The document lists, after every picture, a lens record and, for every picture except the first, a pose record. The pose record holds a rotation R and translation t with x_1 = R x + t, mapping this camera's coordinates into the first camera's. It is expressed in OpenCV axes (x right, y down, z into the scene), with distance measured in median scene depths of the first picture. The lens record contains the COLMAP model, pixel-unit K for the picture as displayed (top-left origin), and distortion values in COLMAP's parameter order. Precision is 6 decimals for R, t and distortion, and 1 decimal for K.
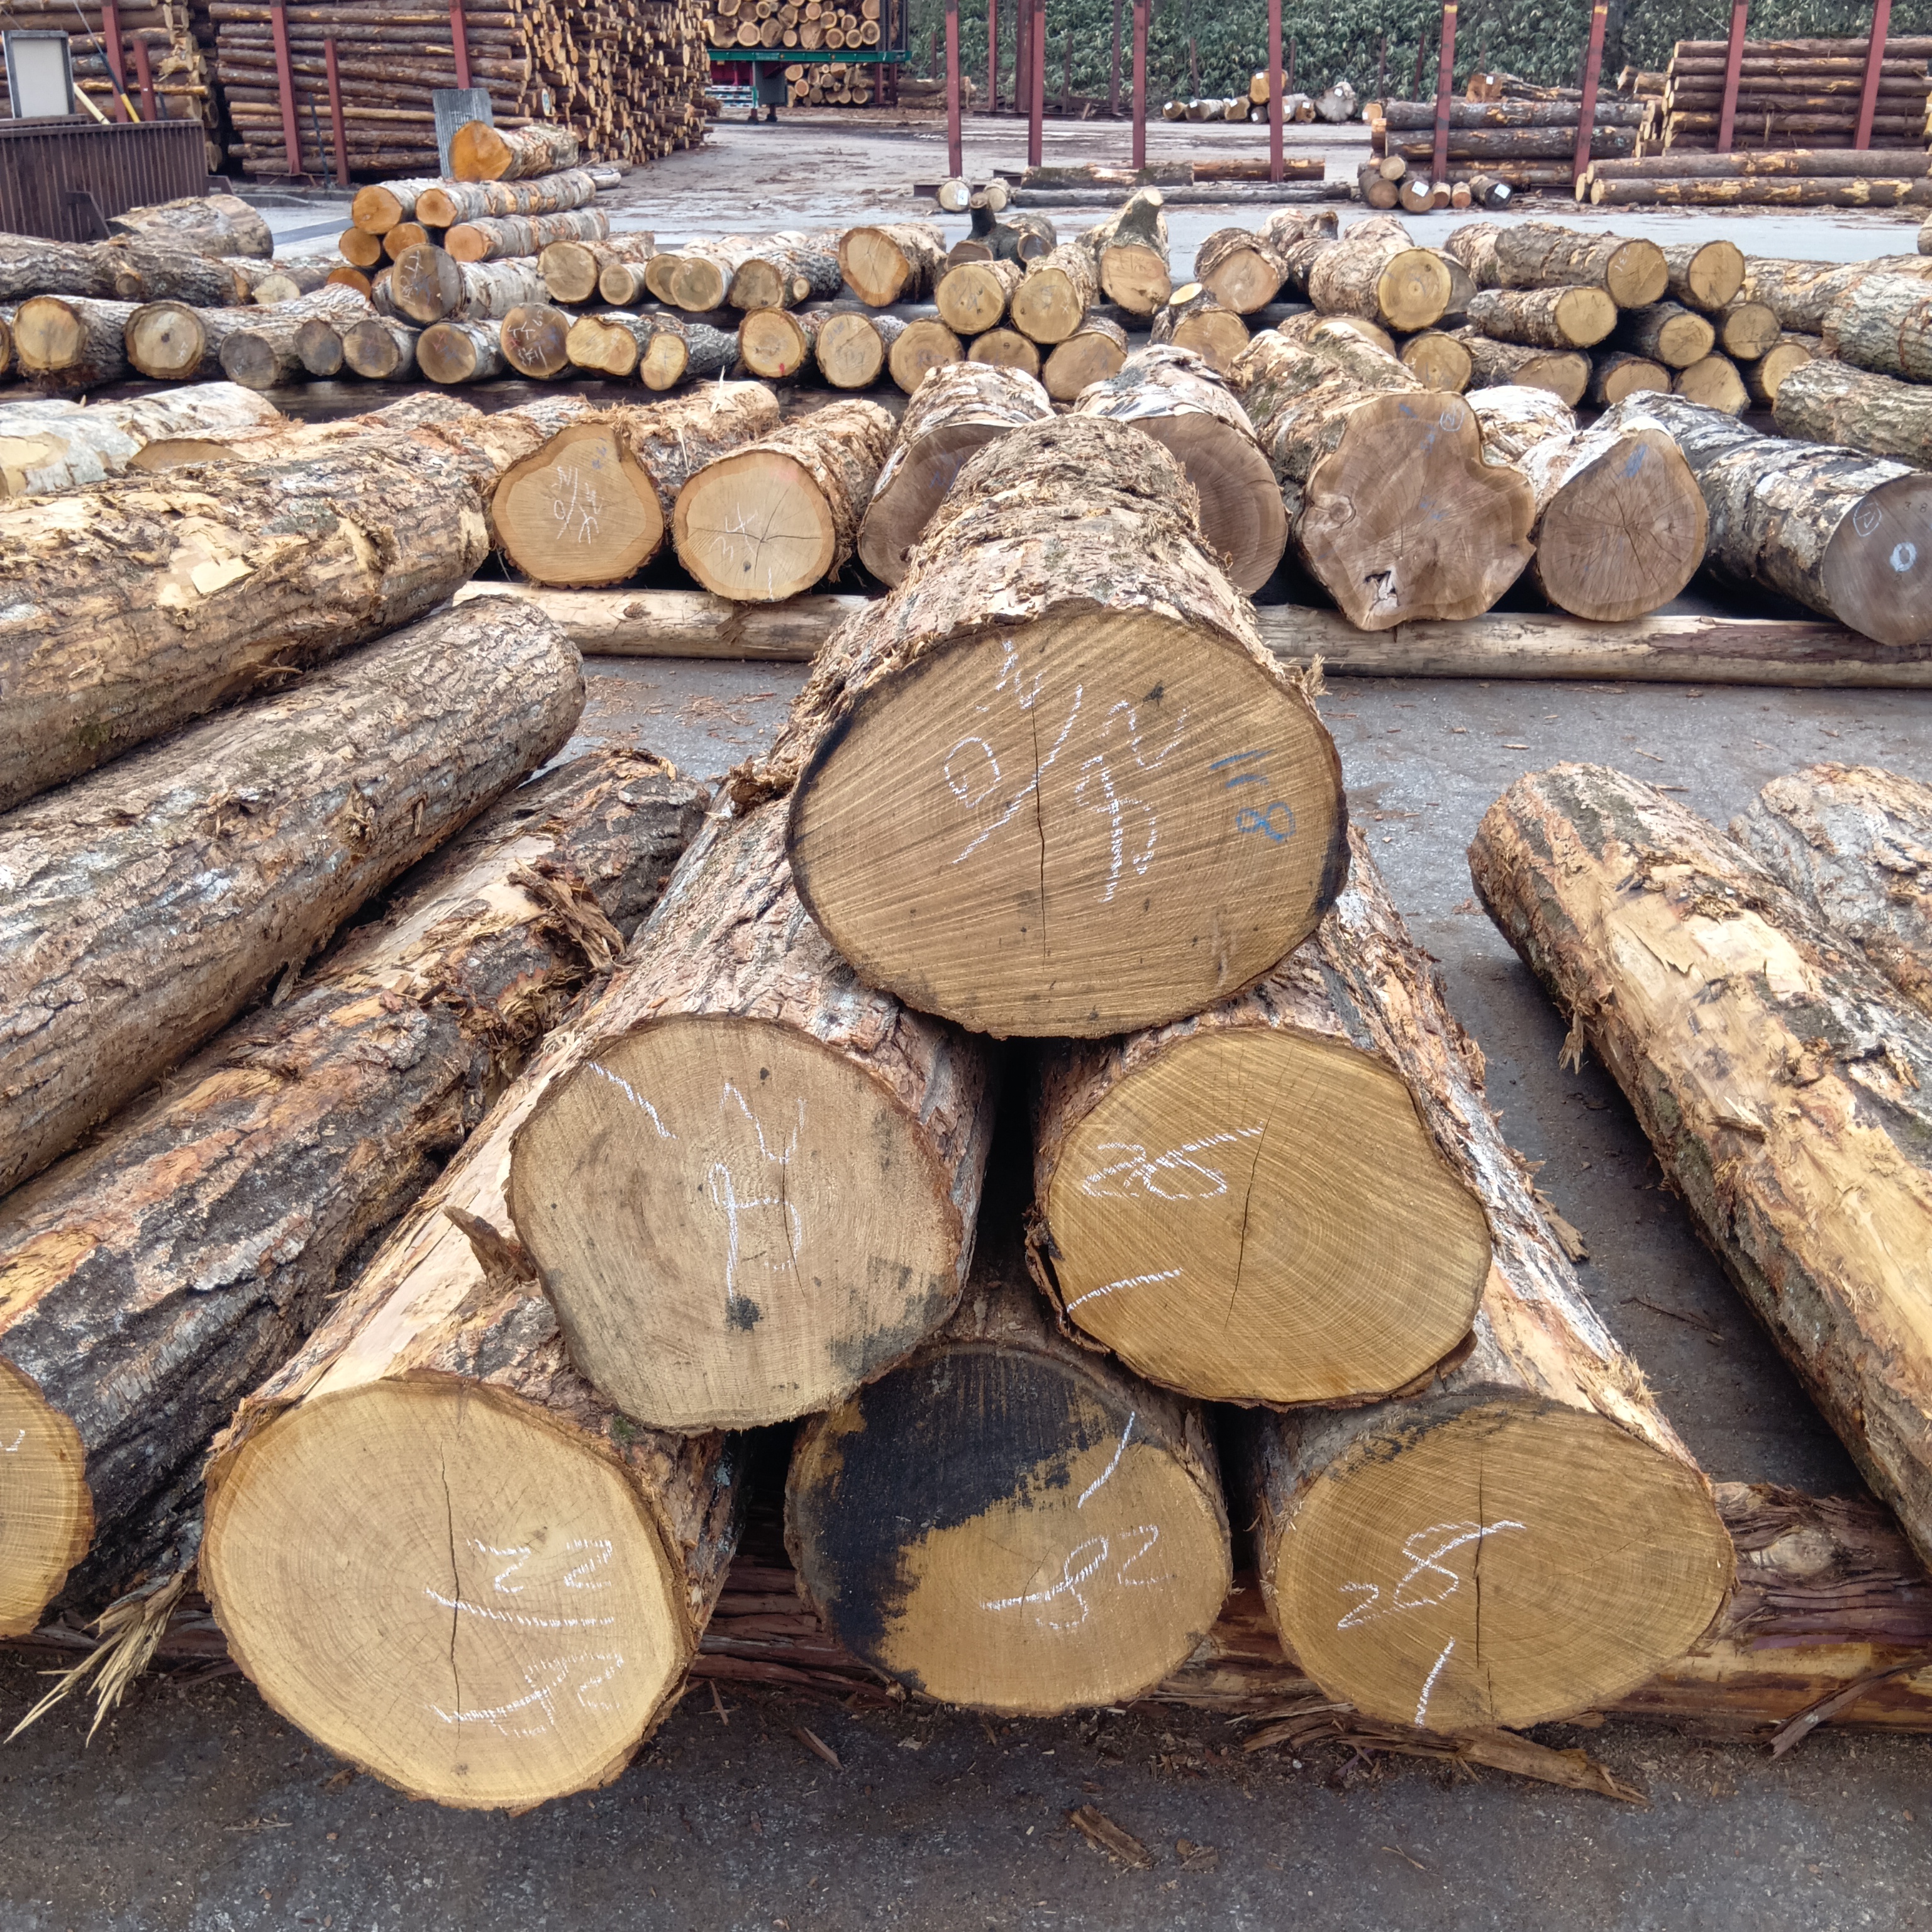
lens RADIAL K [[1899.9, 0, 1011.8], [0, 1899.9, 994.6], [0, 0, 1]] dist [0.067580, -0.133134]
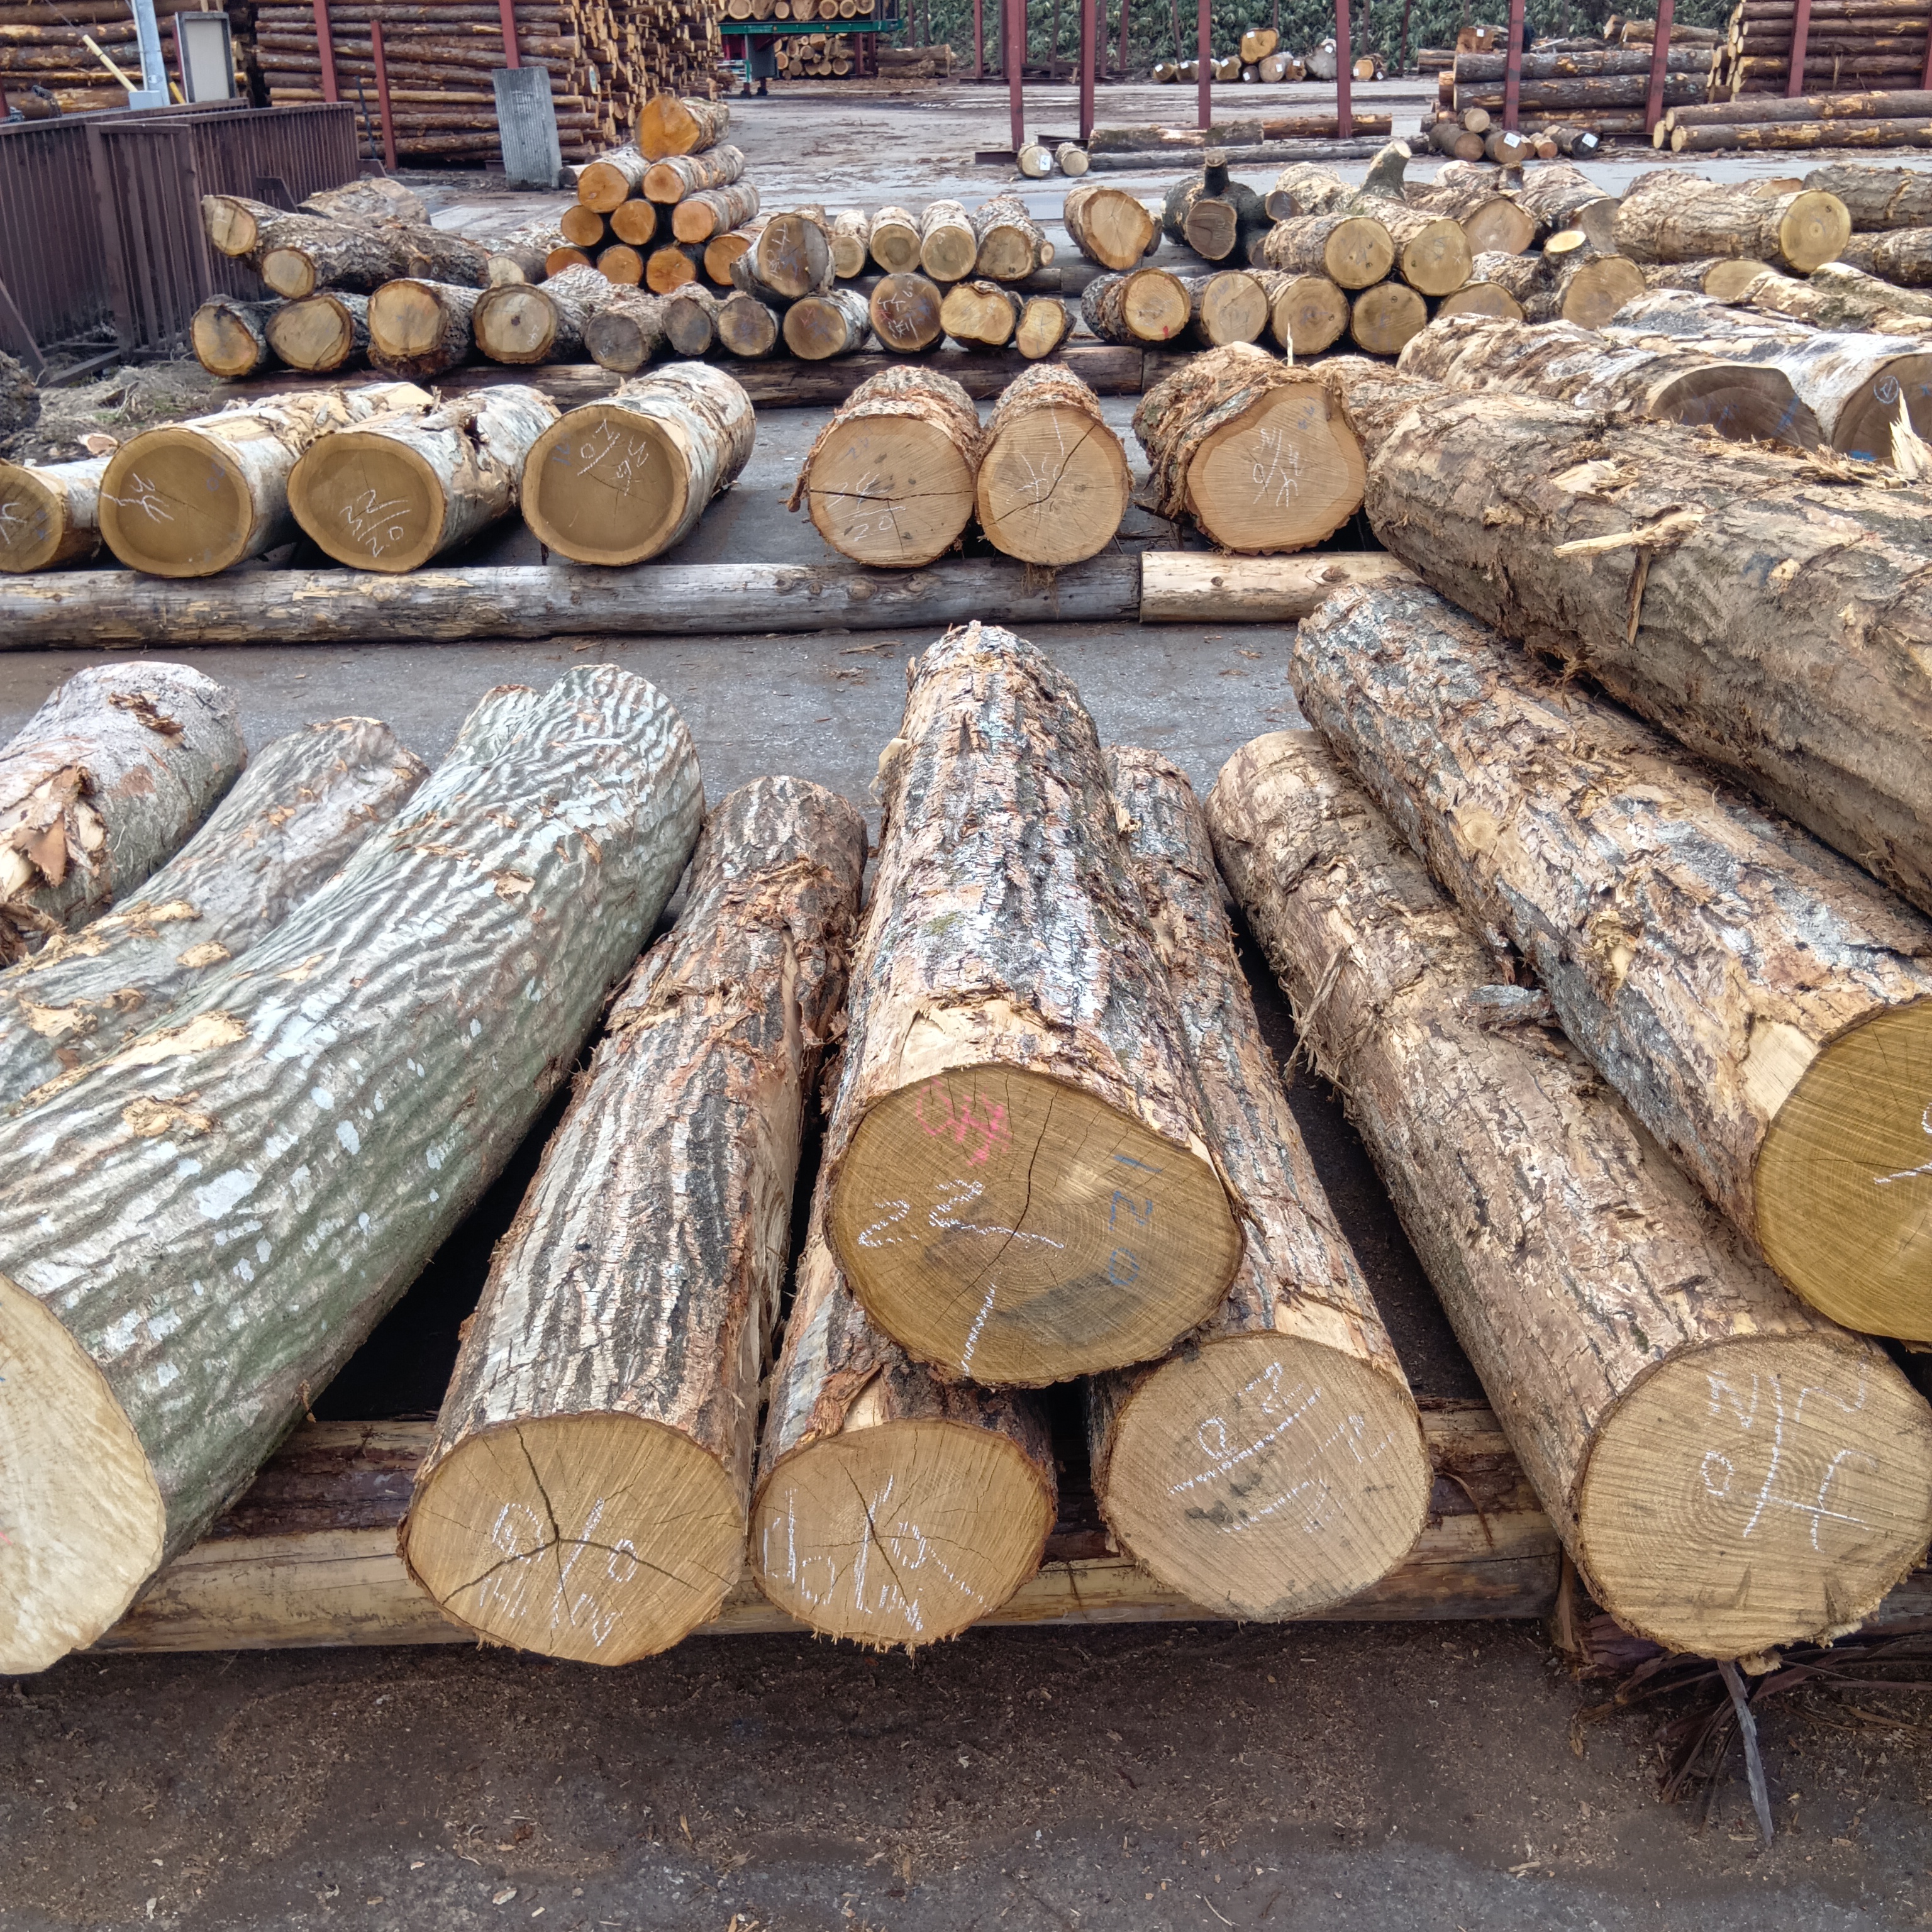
lens RADIAL K [[1900.4, 0, 1037.5], [0, 1900.4, 990.1], [0, 0, 1]] dist [0.059273, -0.115259]
pose [[0.998852, -0.040678, 0.025302, -0.061934], [0.040364, 0.999103, 0.012789, -0.001192], [-0.025800, -0.011753, 0.999598, 0.004299]]
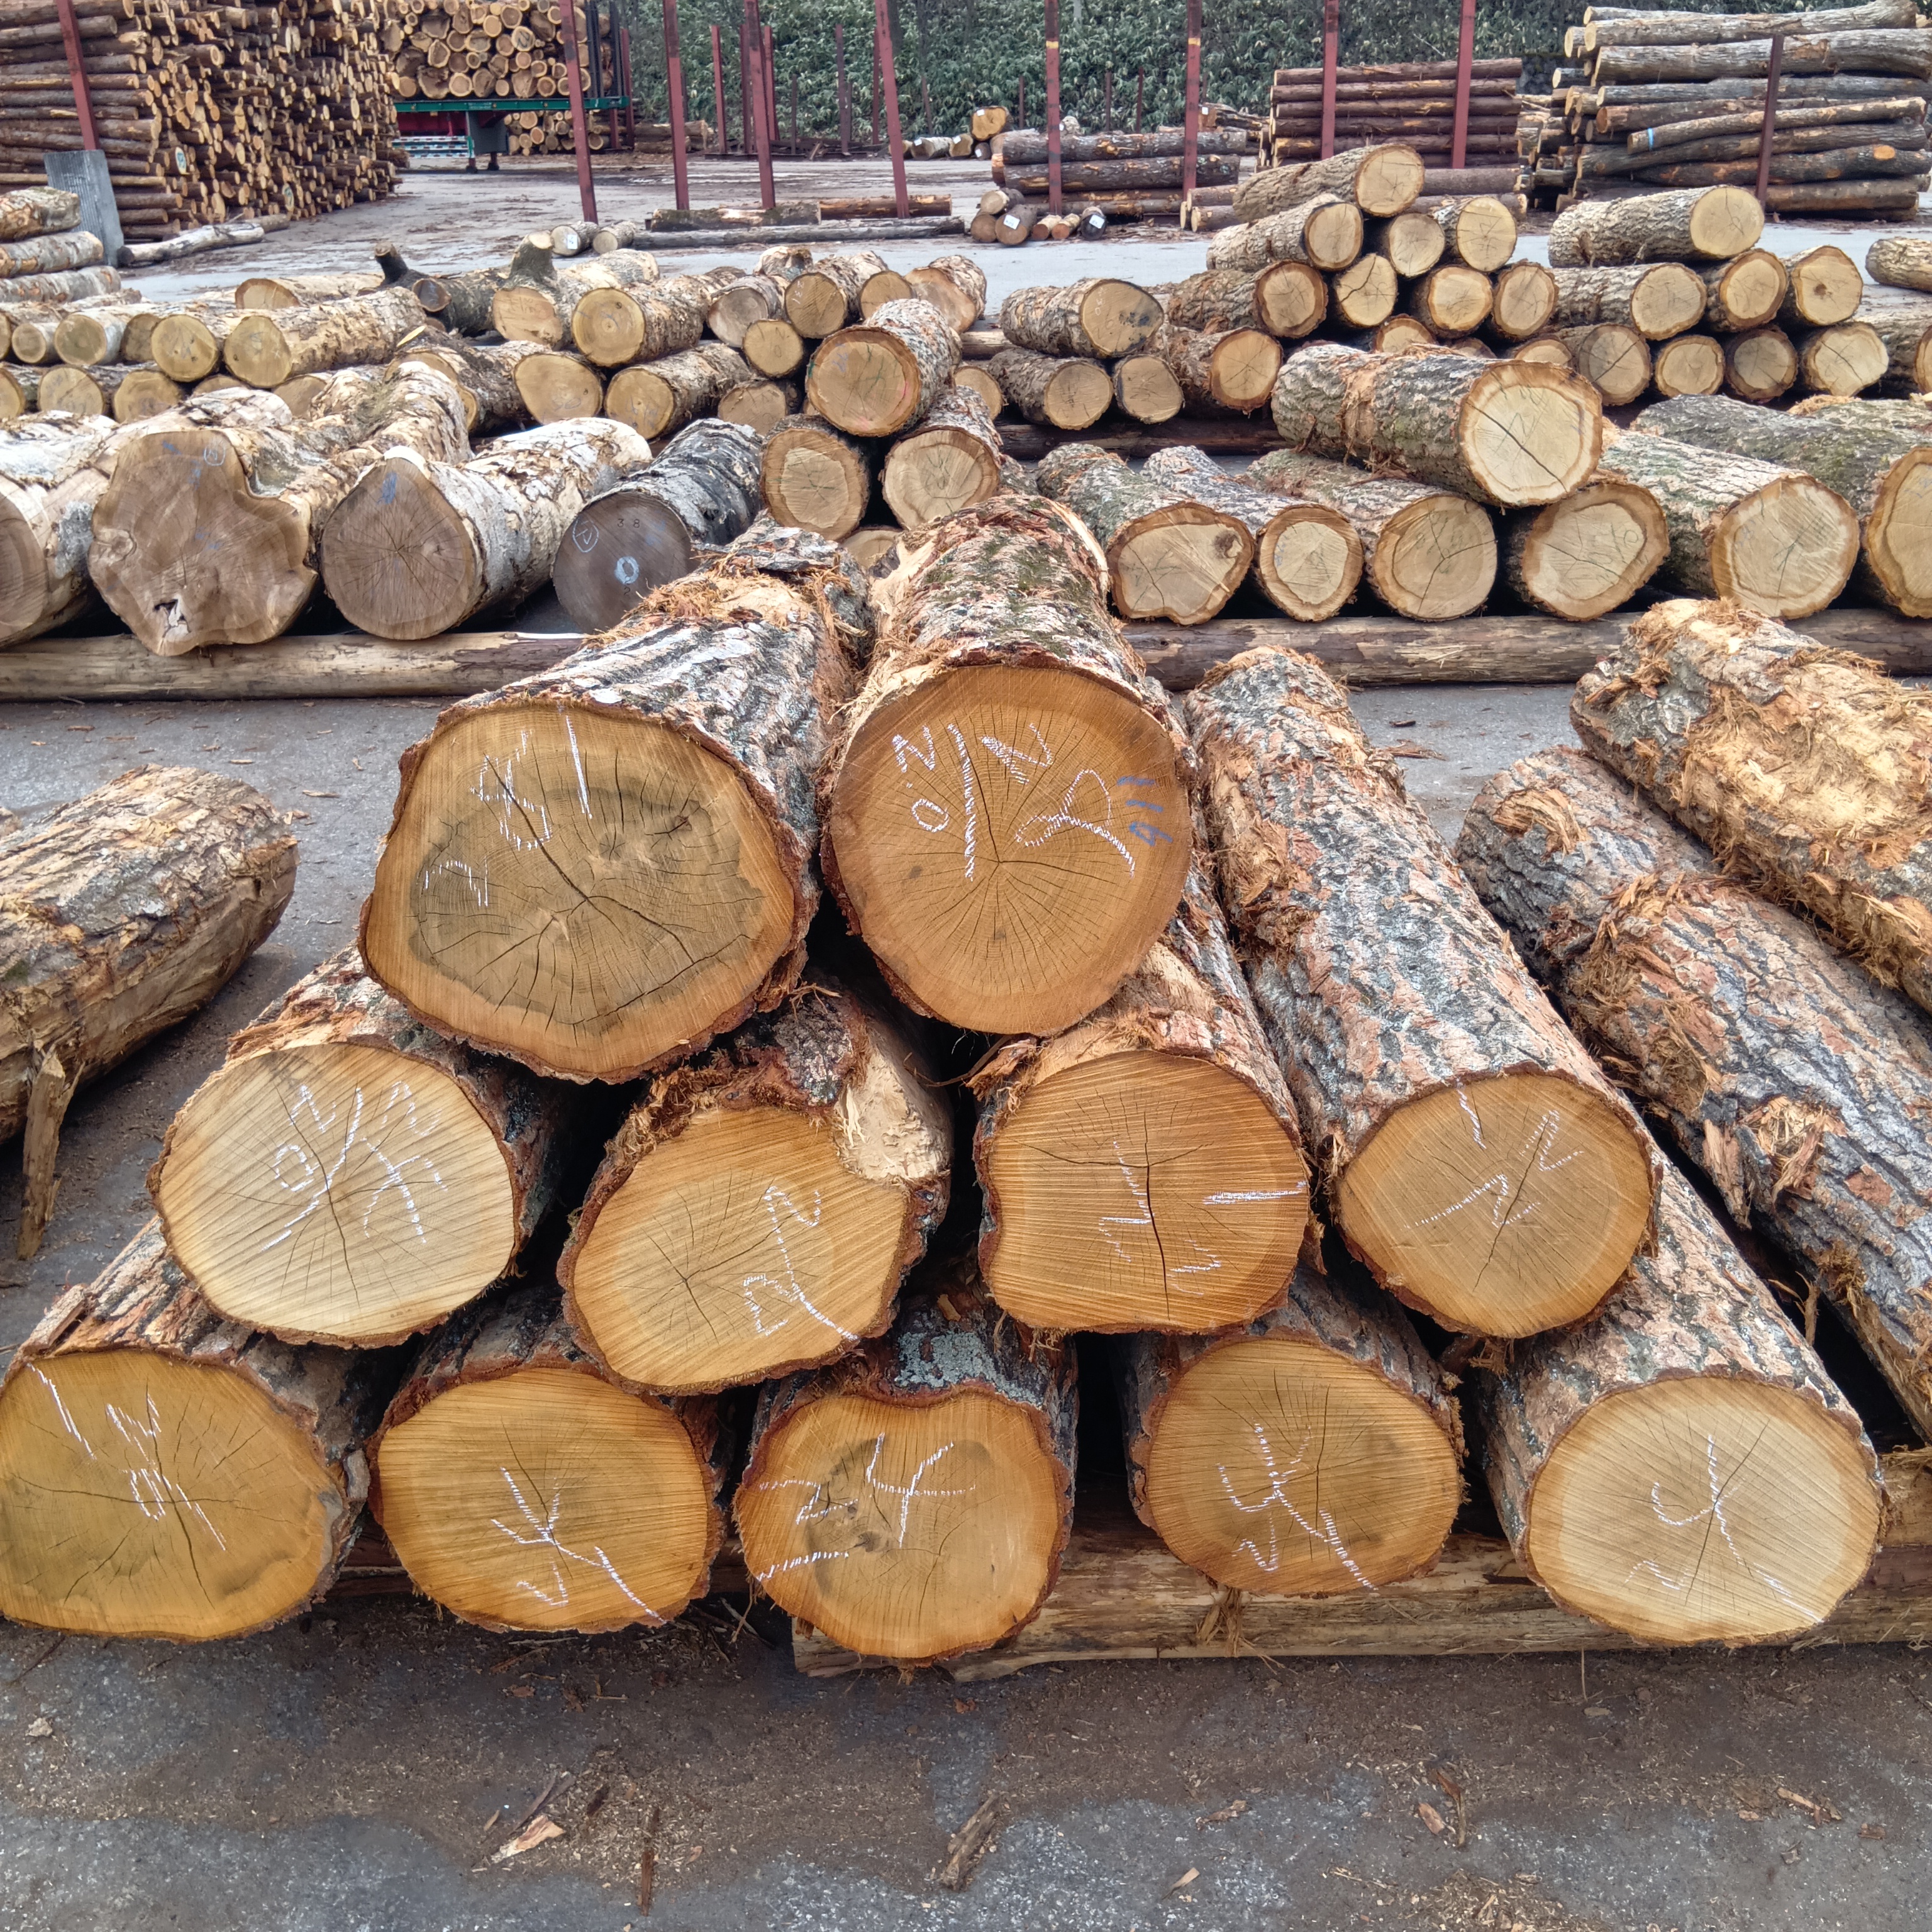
lens RADIAL K [[1918.1, 0, 961.1], [0, 1918.1, 978.9], [0, 0, 1]] dist [0.058438, -0.122117]
pose [[0.997003, -0.051781, 0.057474, 0.085827], [0.053283, 0.998269, -0.024909, 0.005311], [-0.056085, 0.027897, 0.998036, -0.011115]]
